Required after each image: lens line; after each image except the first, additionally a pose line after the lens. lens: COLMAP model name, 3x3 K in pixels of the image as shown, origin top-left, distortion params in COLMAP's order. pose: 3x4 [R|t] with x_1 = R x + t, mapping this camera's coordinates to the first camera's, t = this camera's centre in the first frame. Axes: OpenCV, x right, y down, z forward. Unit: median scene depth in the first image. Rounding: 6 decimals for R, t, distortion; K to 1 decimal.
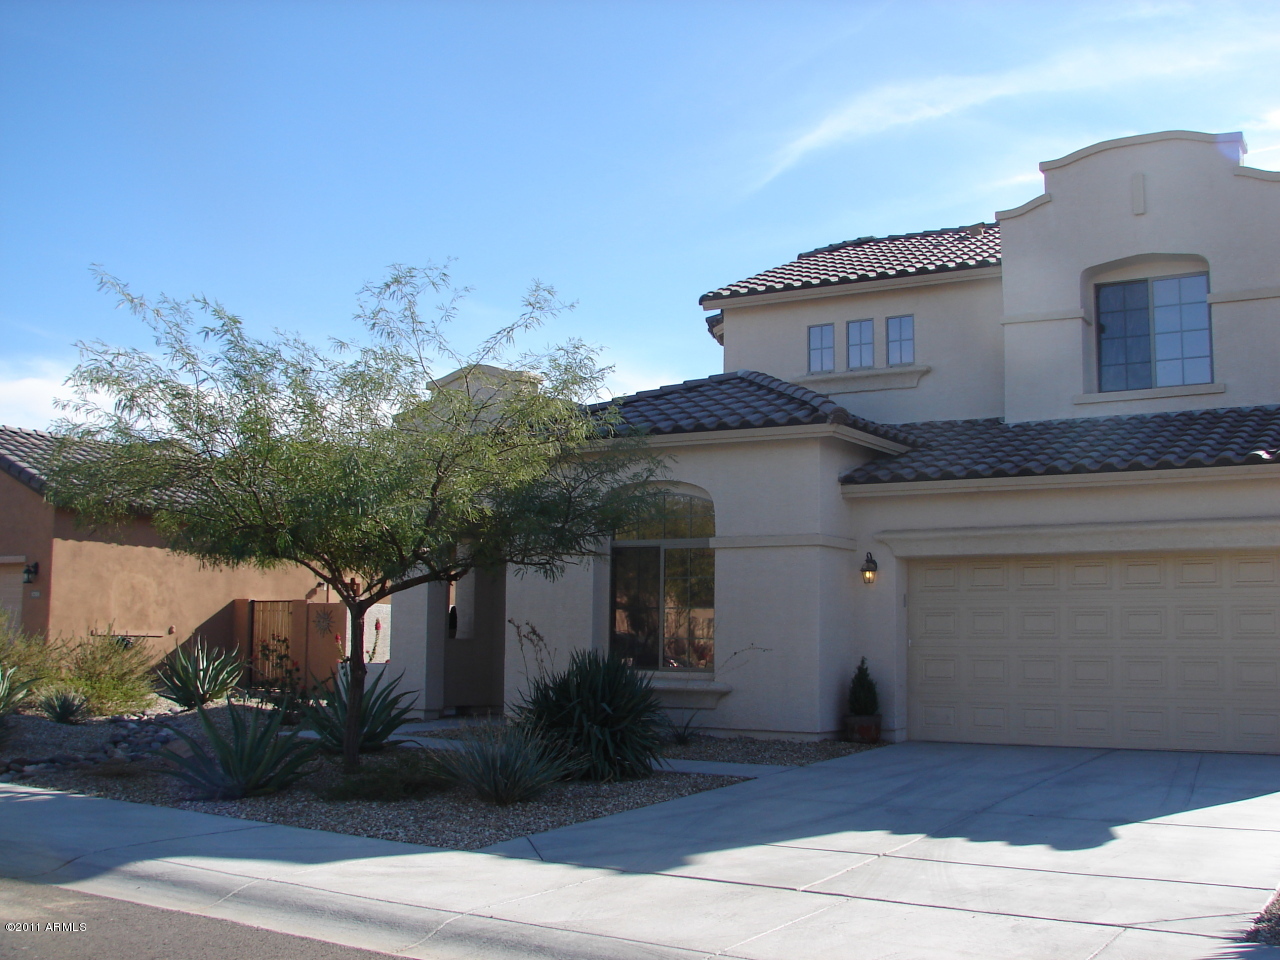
lens RADIAL K [[1383.0, 0, 684.2], [0, 1383.0, 485.1], [0, 0, 1]] dist [-0.208659, 0.242286]
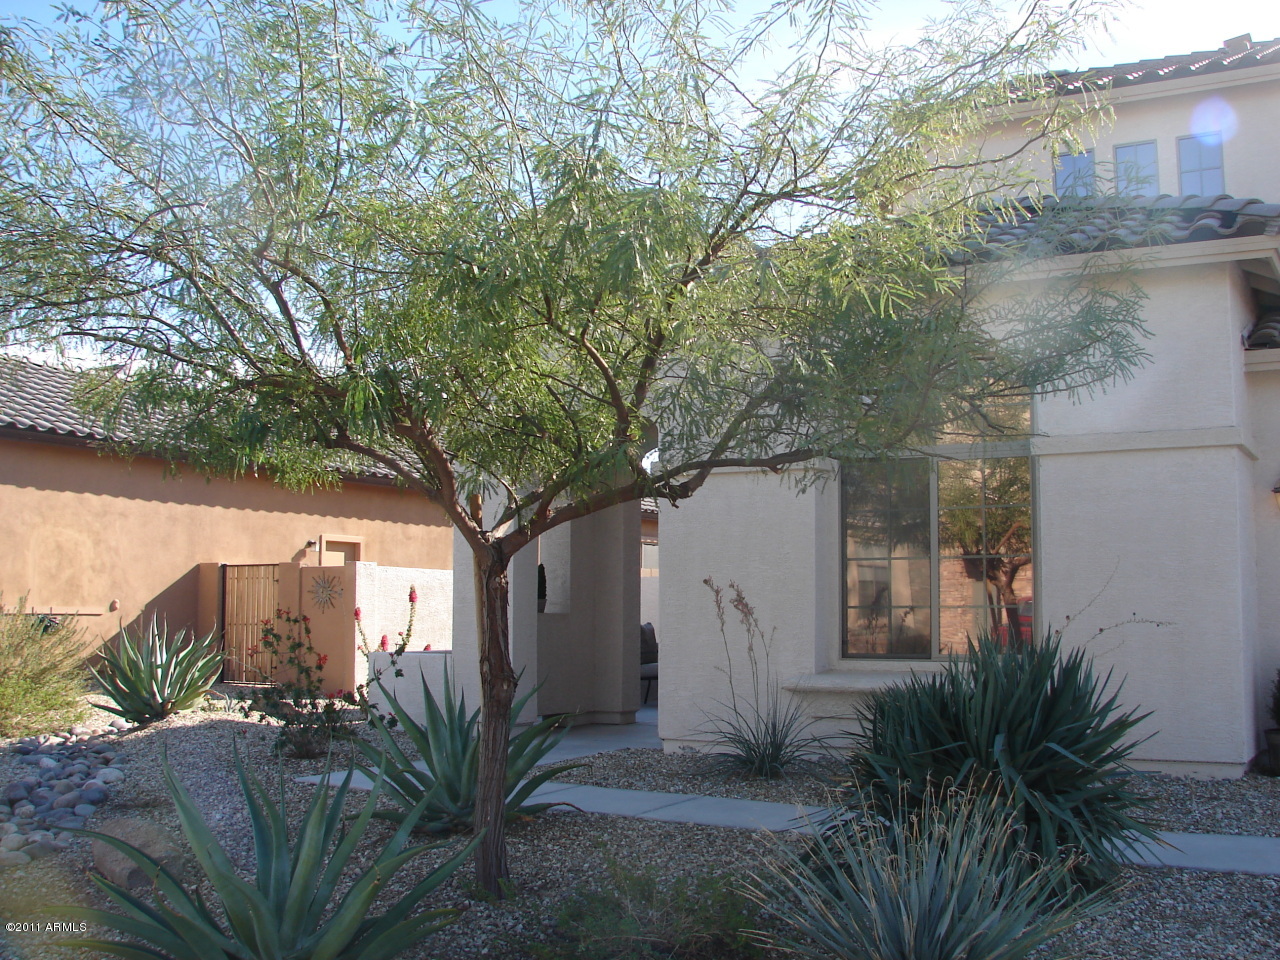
lens RADIAL K [[1383.0, 0, 684.2], [0, 1383.0, 485.1], [0, 0, 1]] dist [-0.208659, 0.242286]
pose [[0.999297, -0.006036, 0.036995, -0.123992], [0.005274, 0.999773, 0.020642, 0.036569], [-0.037111, -0.020432, 0.999102, 0.332663]]
